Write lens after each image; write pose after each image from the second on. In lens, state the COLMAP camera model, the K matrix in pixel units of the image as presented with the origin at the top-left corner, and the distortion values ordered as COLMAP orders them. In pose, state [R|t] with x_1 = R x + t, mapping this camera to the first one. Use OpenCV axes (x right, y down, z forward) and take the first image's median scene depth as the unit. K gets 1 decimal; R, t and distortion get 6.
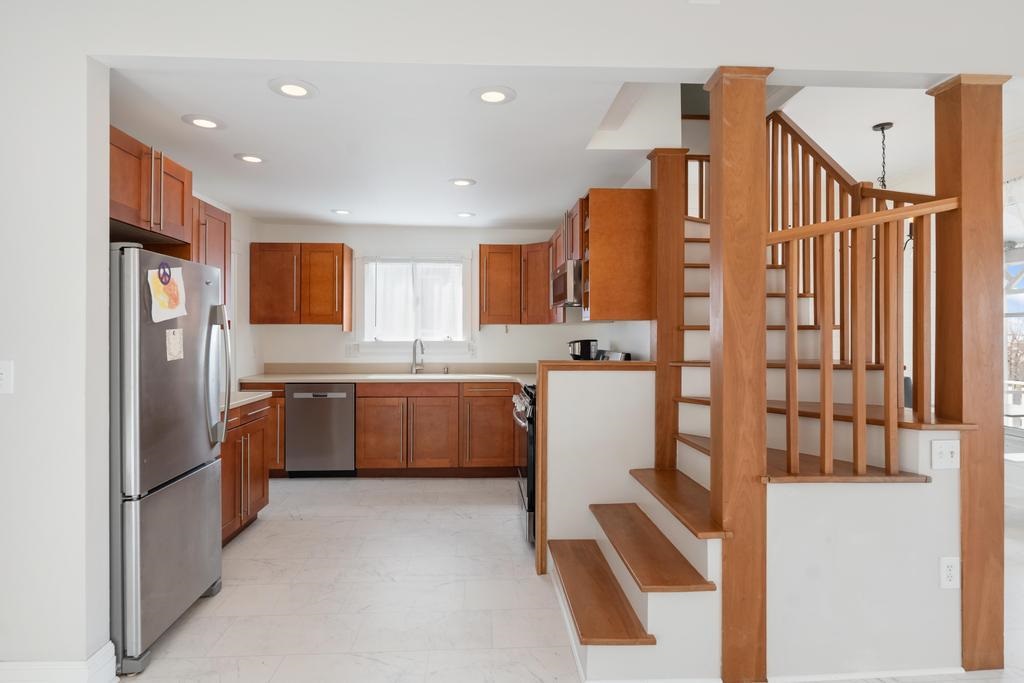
lens RADIAL K [[570.2, 0, 505.9], [0, 570.2, 328.4], [0, 0, 1]] dist [-0.003484, 0.000671]
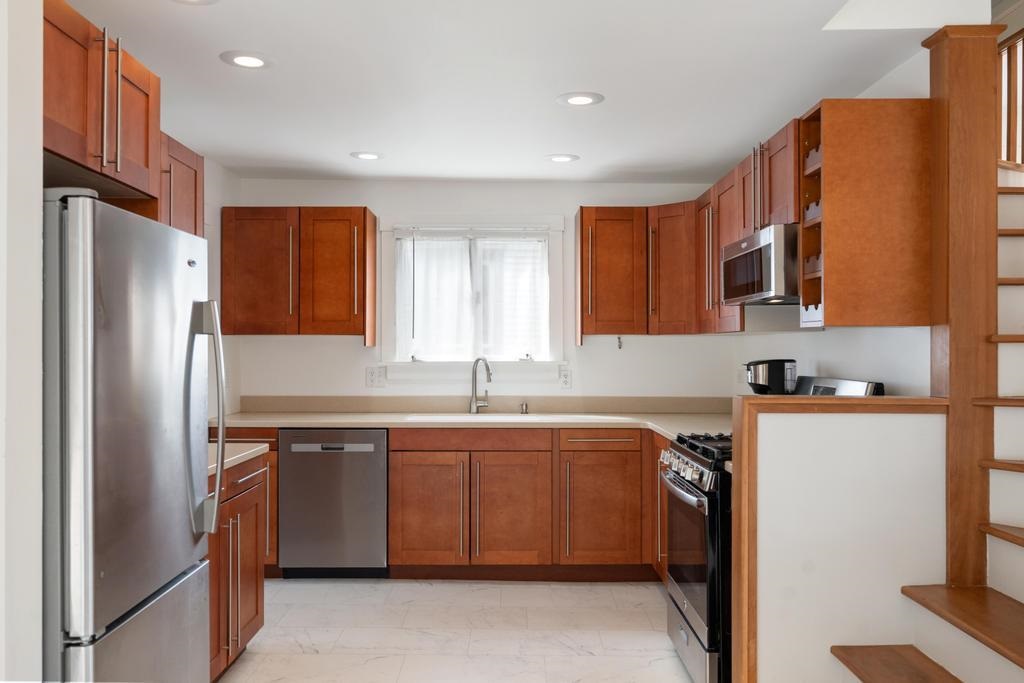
lens RADIAL K [[836.2, 0, 505.7], [0, 836.2, 338.3], [0, 0, 1]] dist [0.004548, -0.007380]
pose [[0.998588, -0.001430, -0.053102, -0.130652], [0.001173, 0.999987, -0.004878, 0.001862], [0.053108, 0.004809, 0.998577, 0.131740]]
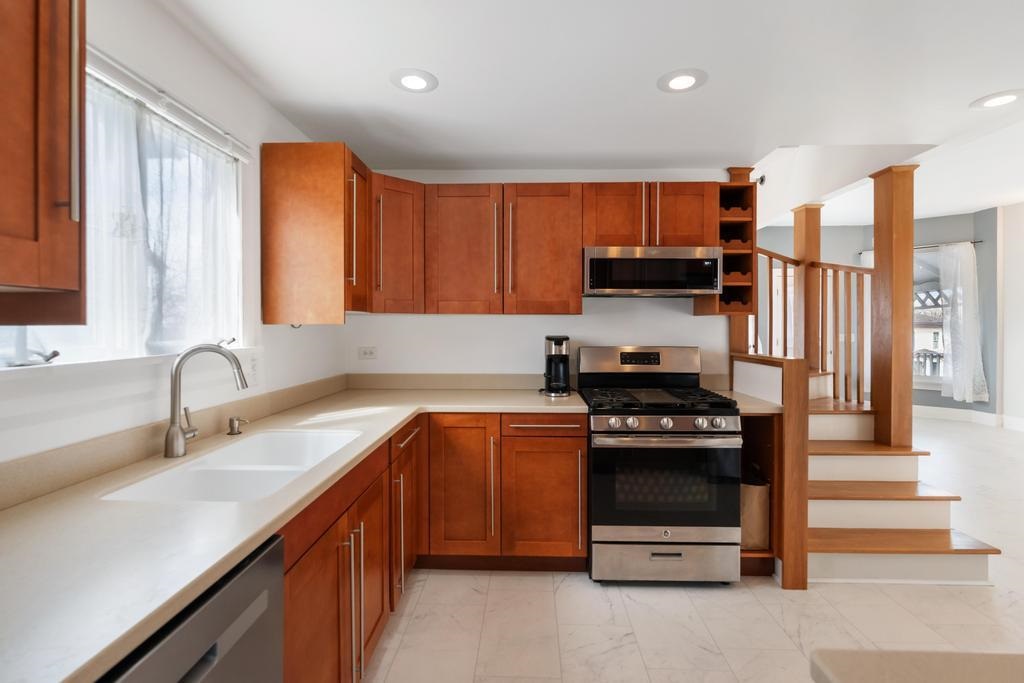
lens RADIAL K [[476.0, 0, 521.5], [0, 476.0, 330.3], [0, 0, 1]] dist [-0.004409, 0.000447]
pose [[0.062254, -0.013436, 0.997970, -0.922217], [-0.012037, 0.999827, 0.014212, 0.008551], [-0.997988, -0.012898, 0.062081, 1.815777]]
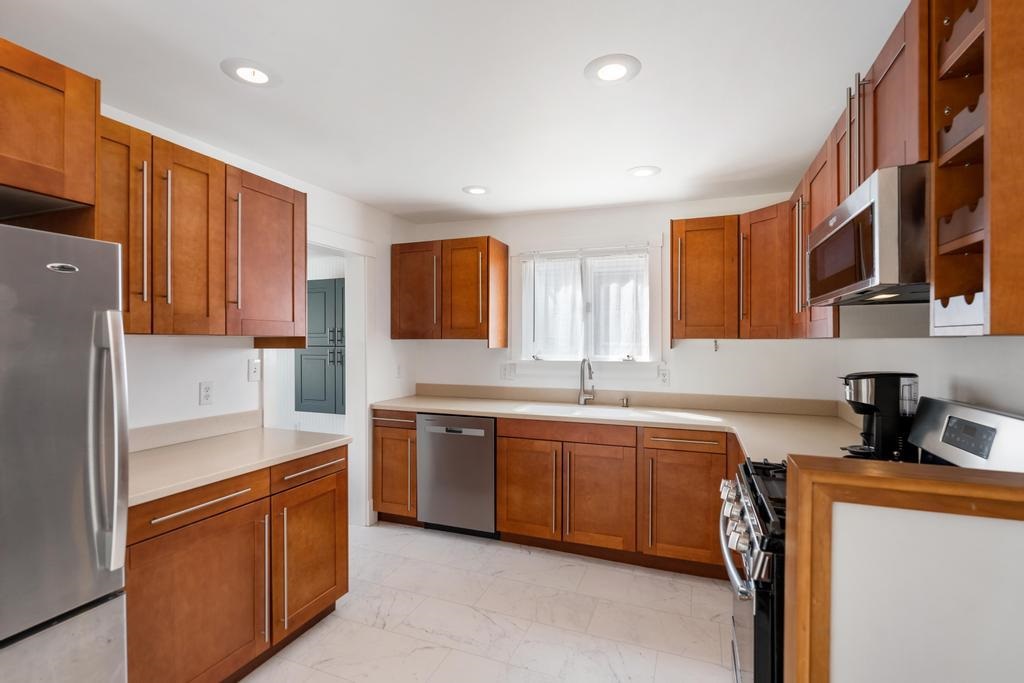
lens RADIAL K [[476.0, 0, 512.9], [0, 476.0, 343.3], [0, 0, 1]] dist [-0.004409, 0.000447]
pose [[0.913203, 0.001538, -0.407502, 0.019558], [0.002712, 0.999948, 0.009852, -0.012936], [0.407496, -0.010102, 0.913151, 0.667564]]
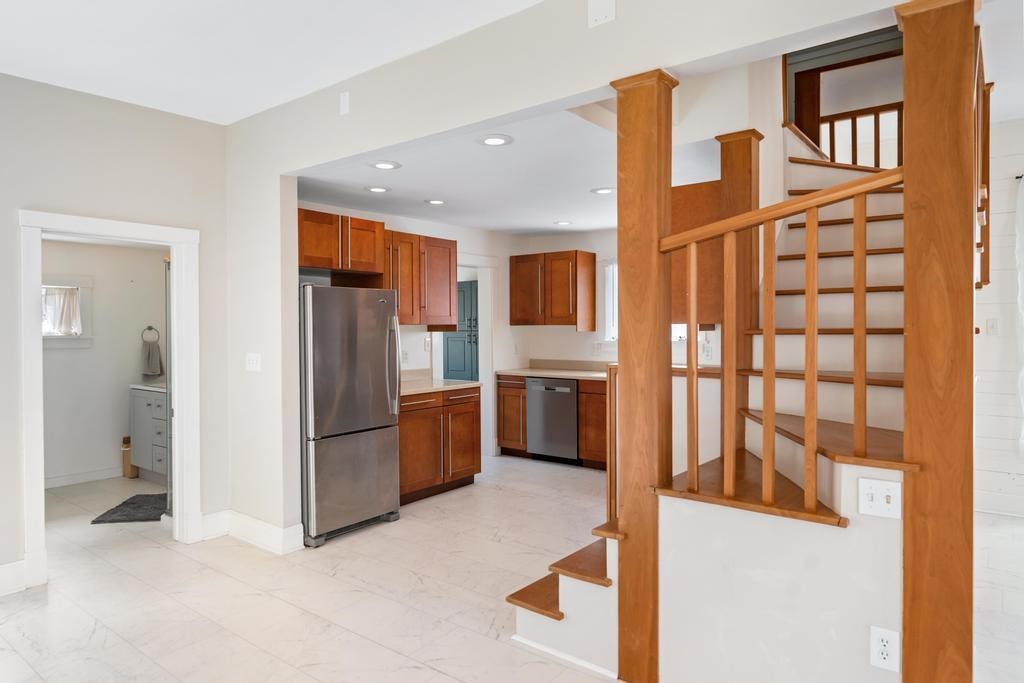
lens RADIAL K [[634.0, 0, 505.1], [0, 634.0, 330.7], [0, 0, 1]] dist [-0.008891, 0.005705]
pose [[0.754293, -0.001669, -0.656536, 0.647918], [0.011209, 0.999884, 0.010336, -0.016792], [0.656442, -0.015156, 0.754224, 0.003219]]
